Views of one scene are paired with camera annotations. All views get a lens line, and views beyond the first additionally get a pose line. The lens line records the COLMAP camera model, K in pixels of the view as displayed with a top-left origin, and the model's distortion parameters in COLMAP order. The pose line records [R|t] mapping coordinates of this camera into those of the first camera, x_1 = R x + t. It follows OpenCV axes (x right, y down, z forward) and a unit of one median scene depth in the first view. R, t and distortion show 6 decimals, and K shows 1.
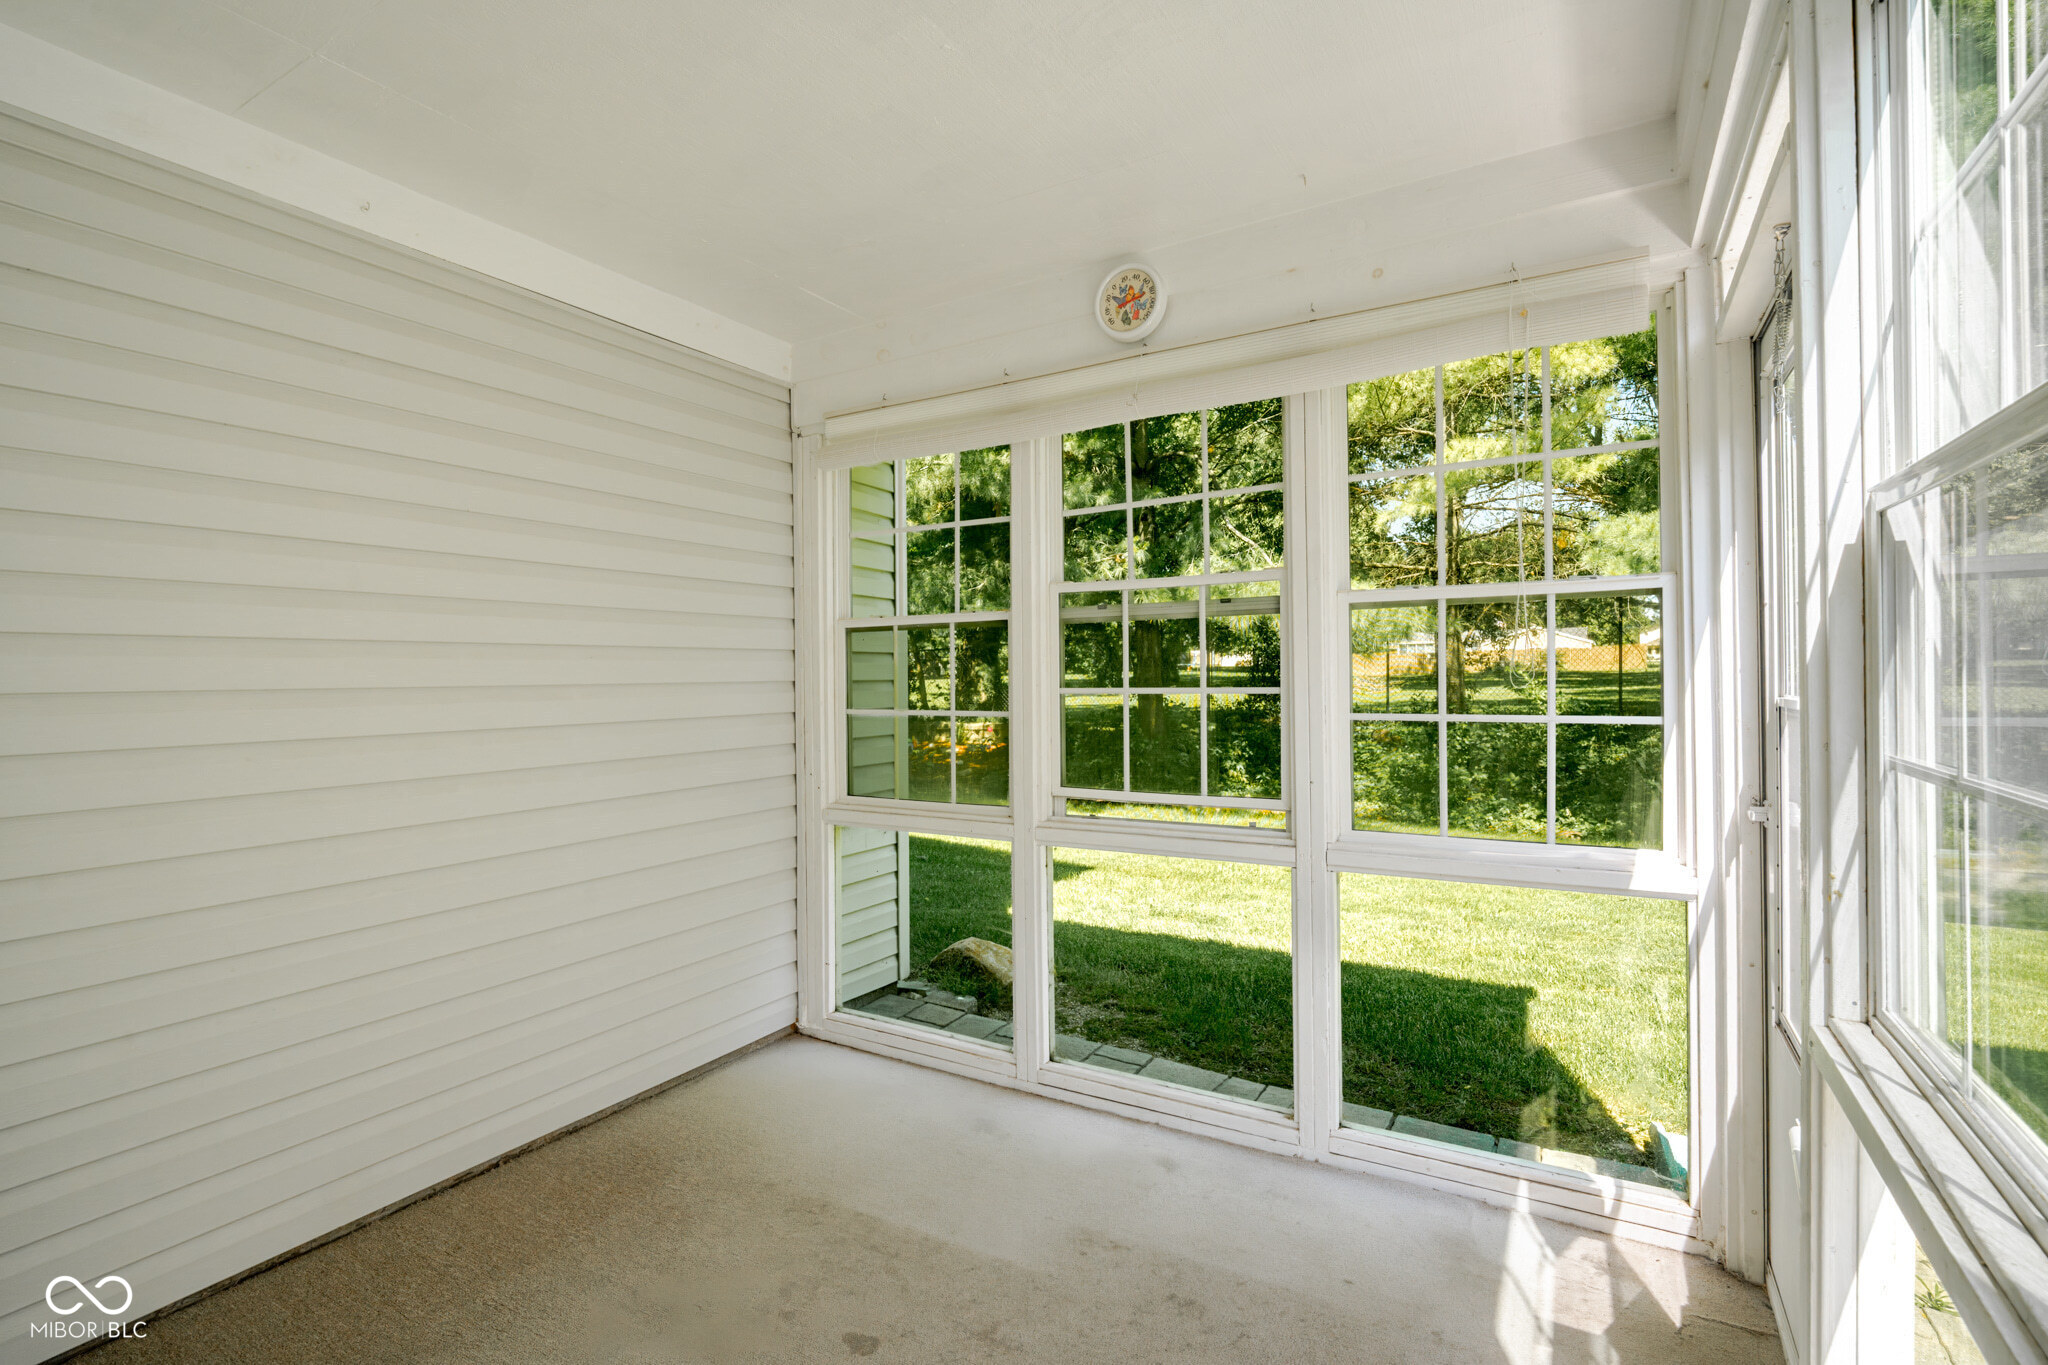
lens RADIAL K [[960.2, 0, 1011.5], [0, 960.2, 680.7], [0, 0, 1]] dist [0.001361, -0.006810]
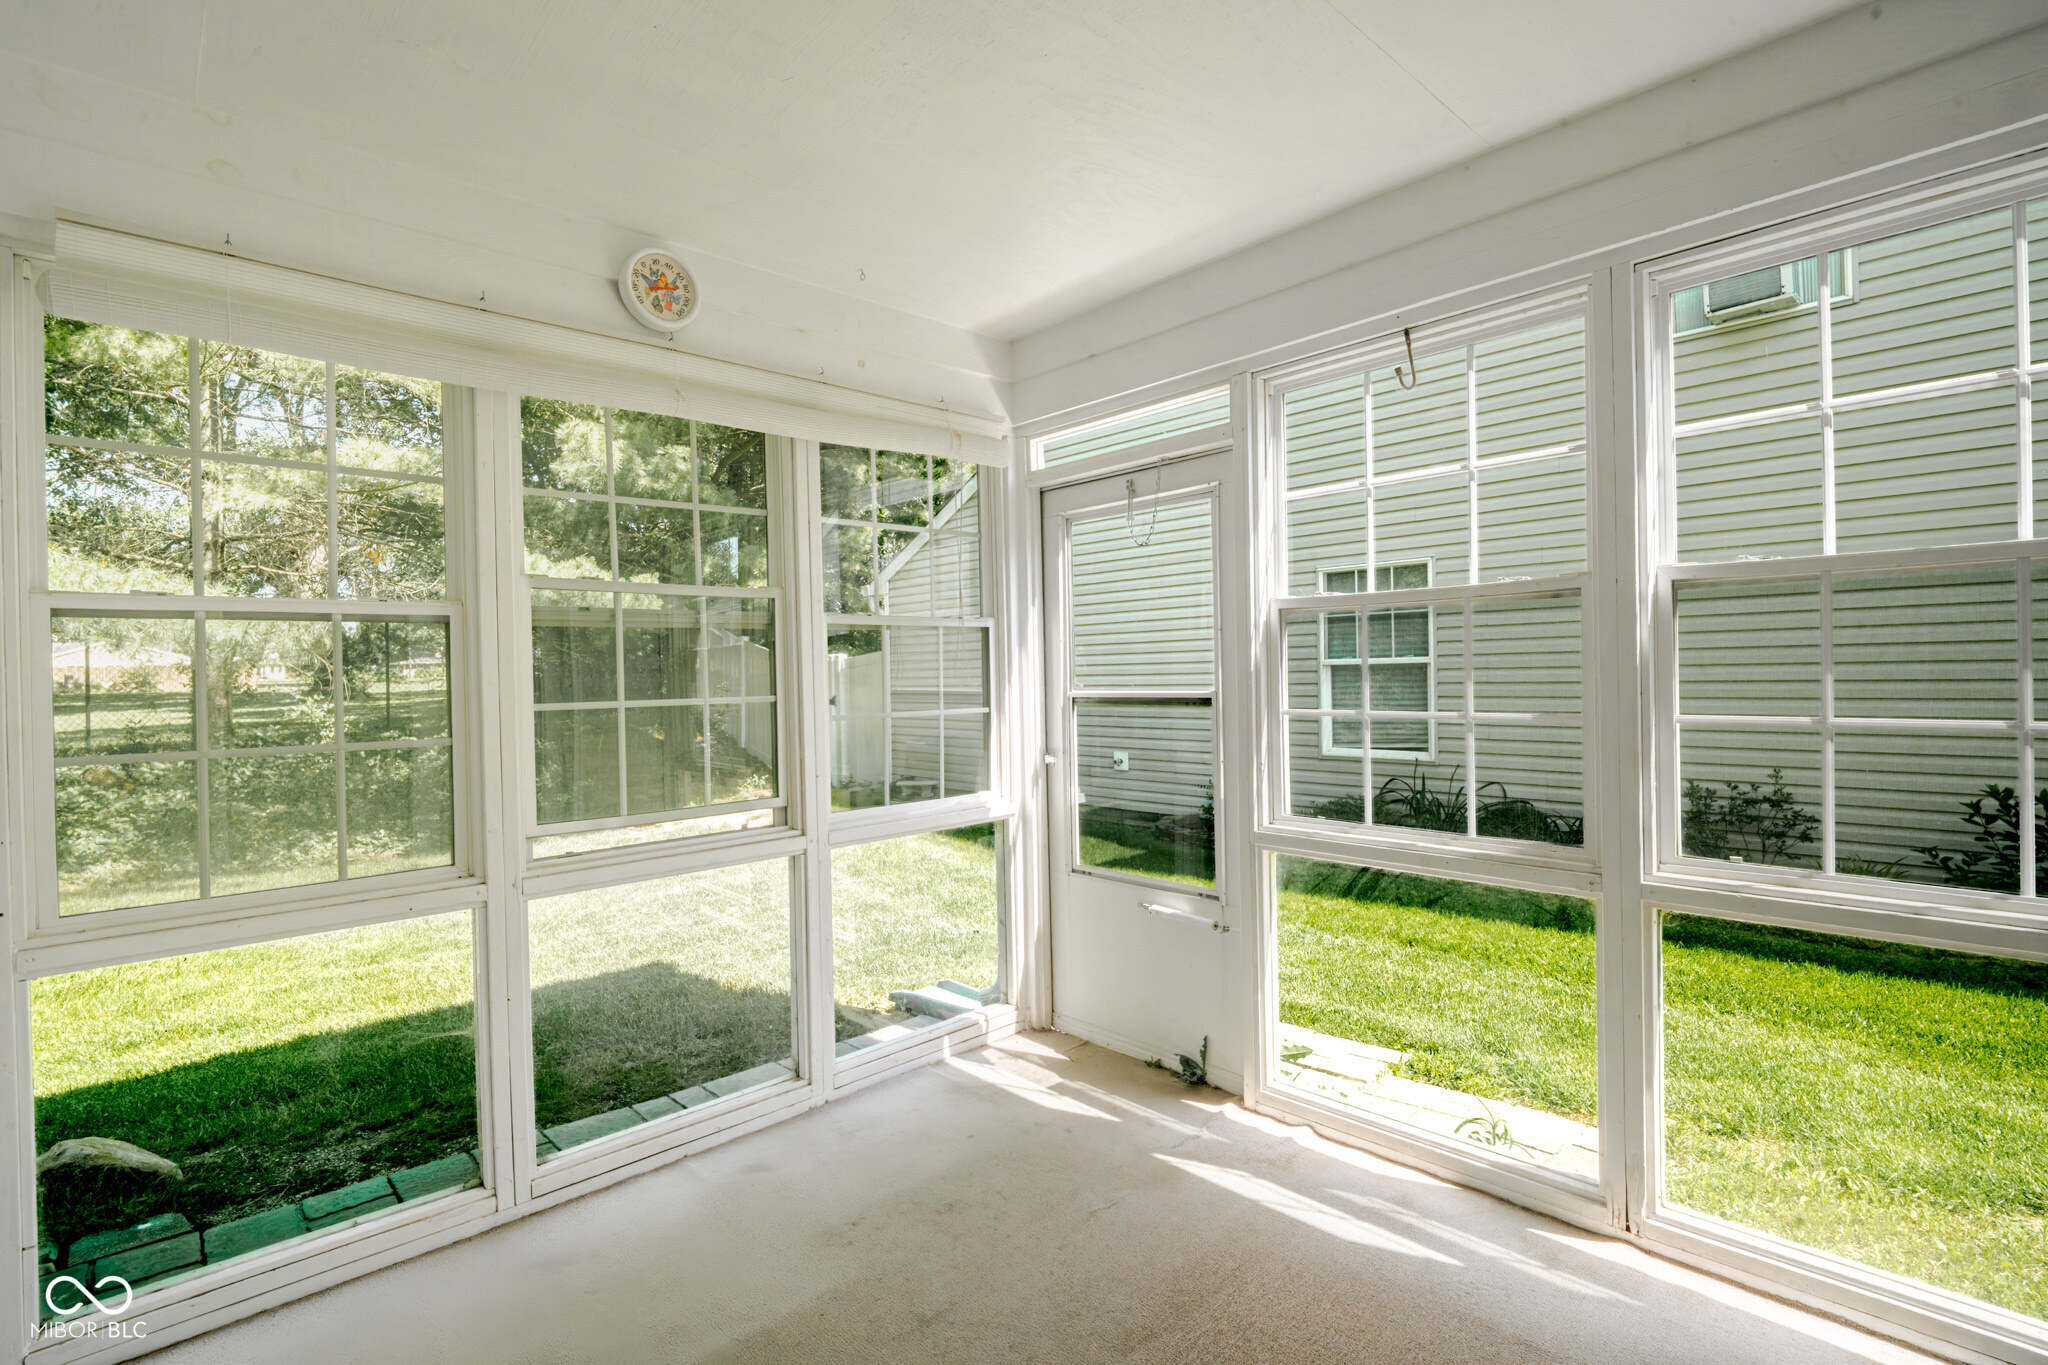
lens RADIAL K [[960.2, 0, 1011.5], [0, 960.2, 680.7], [0, 0, 1]] dist [0.001361, -0.006810]
pose [[0.274729, -0.003240, 0.961516, -0.589900], [0.022969, 0.999731, -0.003194, -0.000860], [-0.961247, 0.022962, 0.274729, 0.363370]]
